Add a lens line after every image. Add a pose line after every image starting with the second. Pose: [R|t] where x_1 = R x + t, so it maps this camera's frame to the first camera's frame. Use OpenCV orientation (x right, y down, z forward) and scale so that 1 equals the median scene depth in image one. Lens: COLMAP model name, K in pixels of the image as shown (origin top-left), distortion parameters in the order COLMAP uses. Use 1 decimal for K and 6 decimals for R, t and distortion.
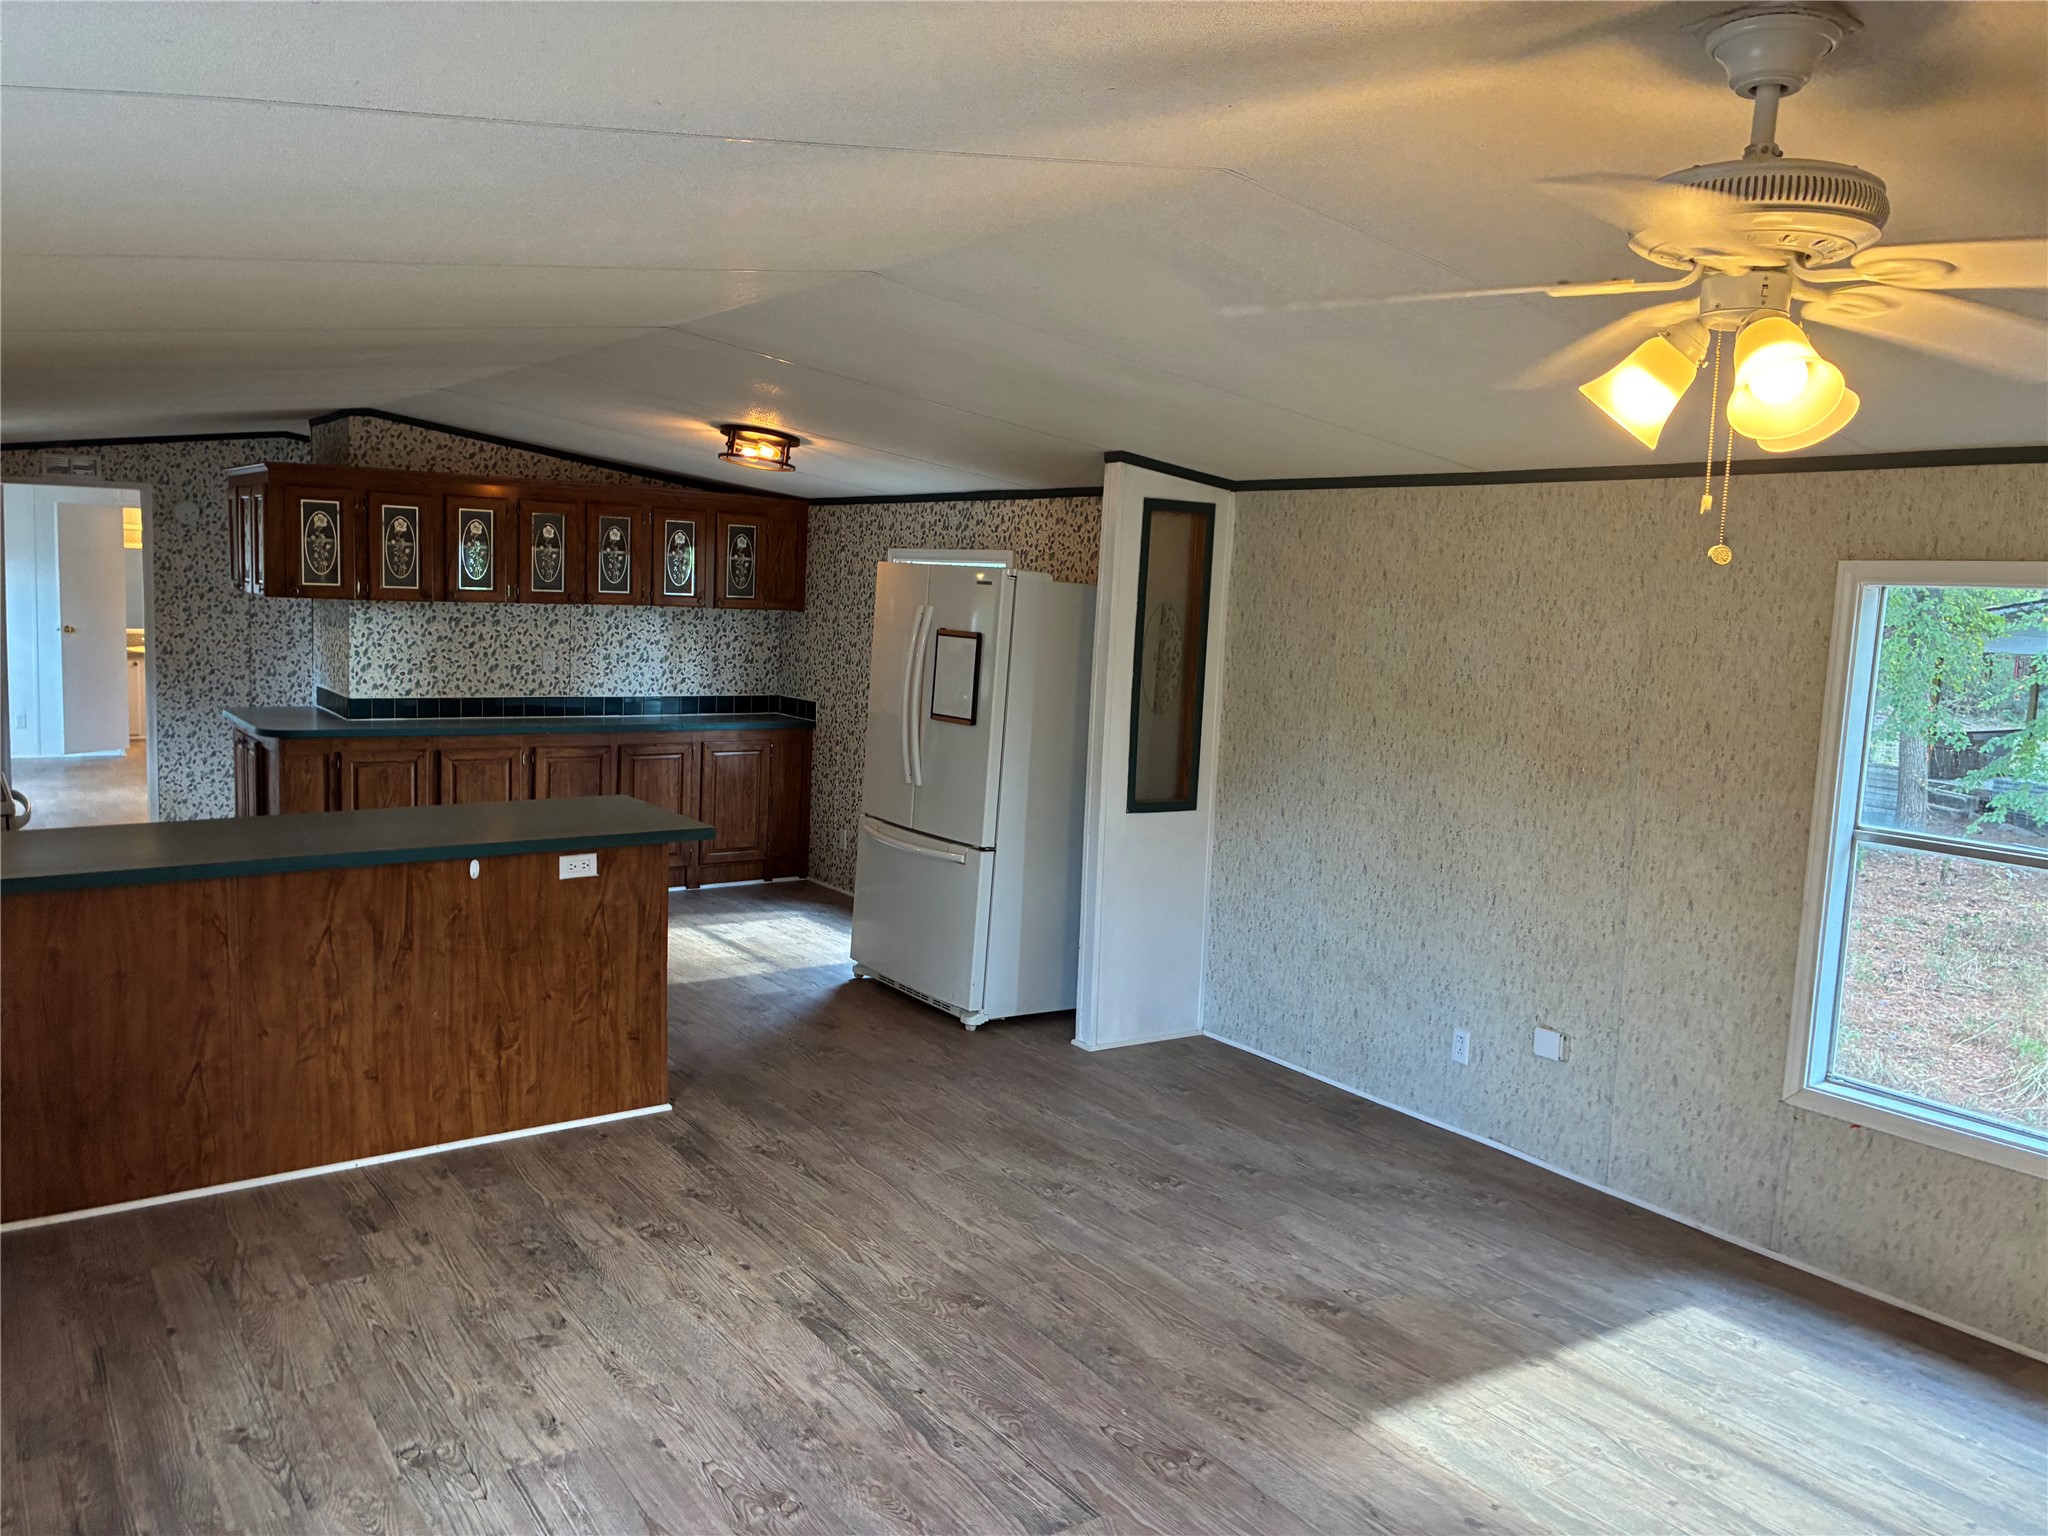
lens RADIAL K [[1585.6, 0, 1010.3], [0, 1585.6, 786.7], [0, 0, 1]] dist [0.052391, -0.050460]
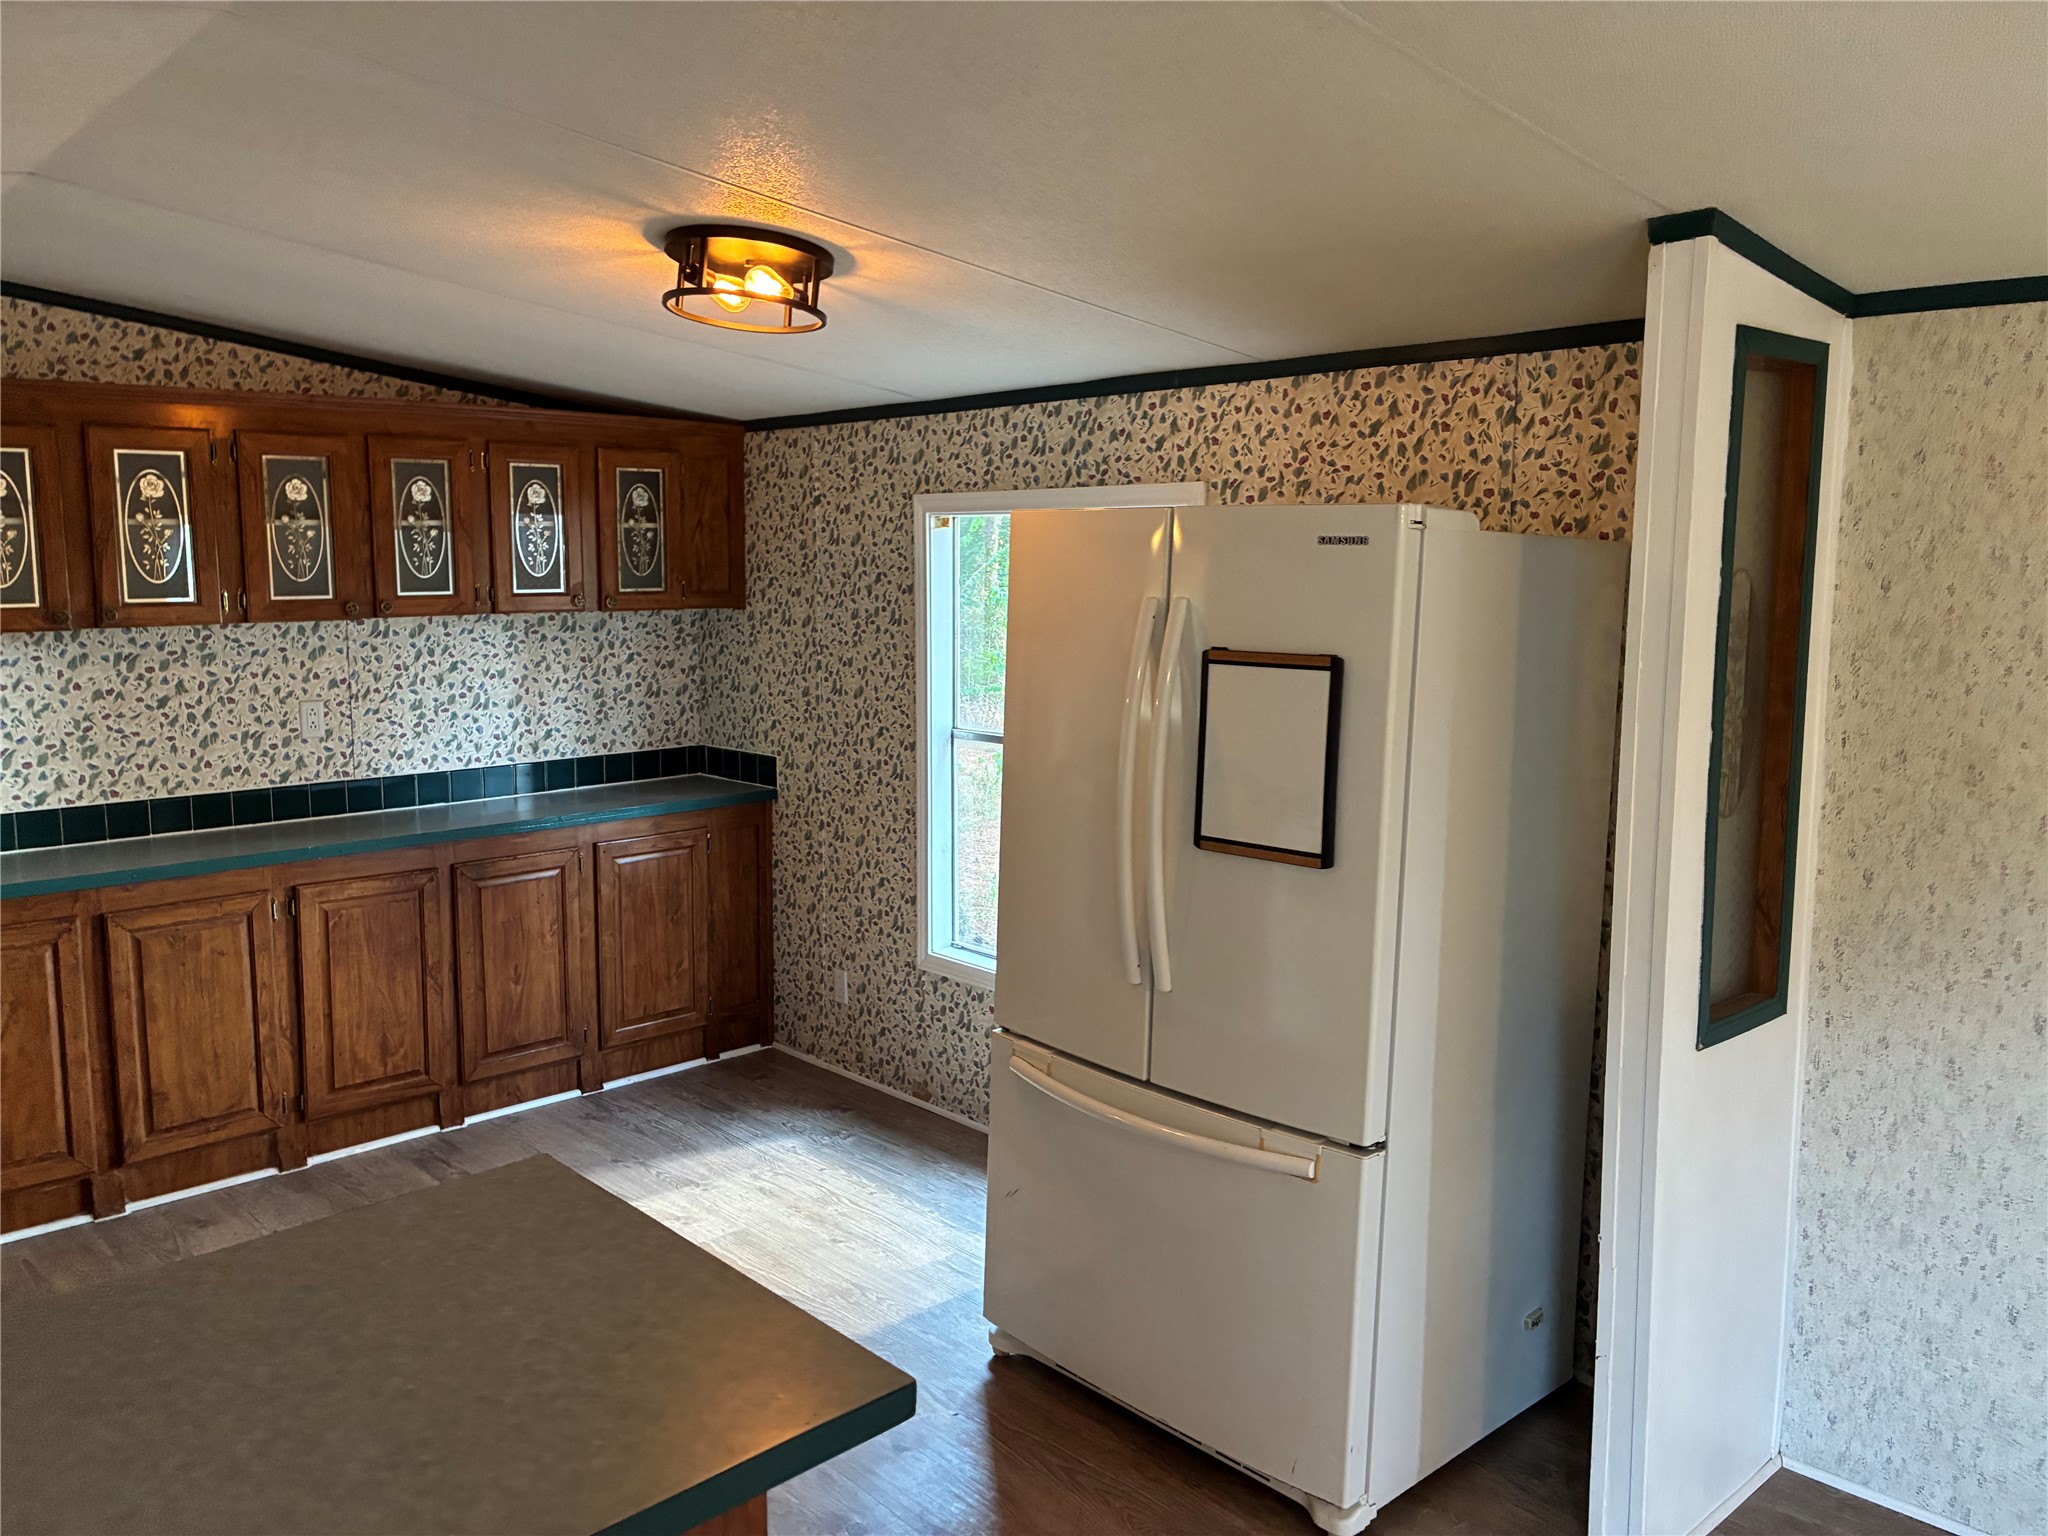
lens RADIAL K [[1585.6, 0, 979.2], [0, 1585.6, 757.1], [0, 0, 1]] dist [0.052391, -0.050460]
pose [[0.991941, -0.059780, 0.111714, -0.122899], [0.059329, 0.998211, 0.007360, -0.057860], [-0.111954, -0.000673, 0.993713, 0.423954]]
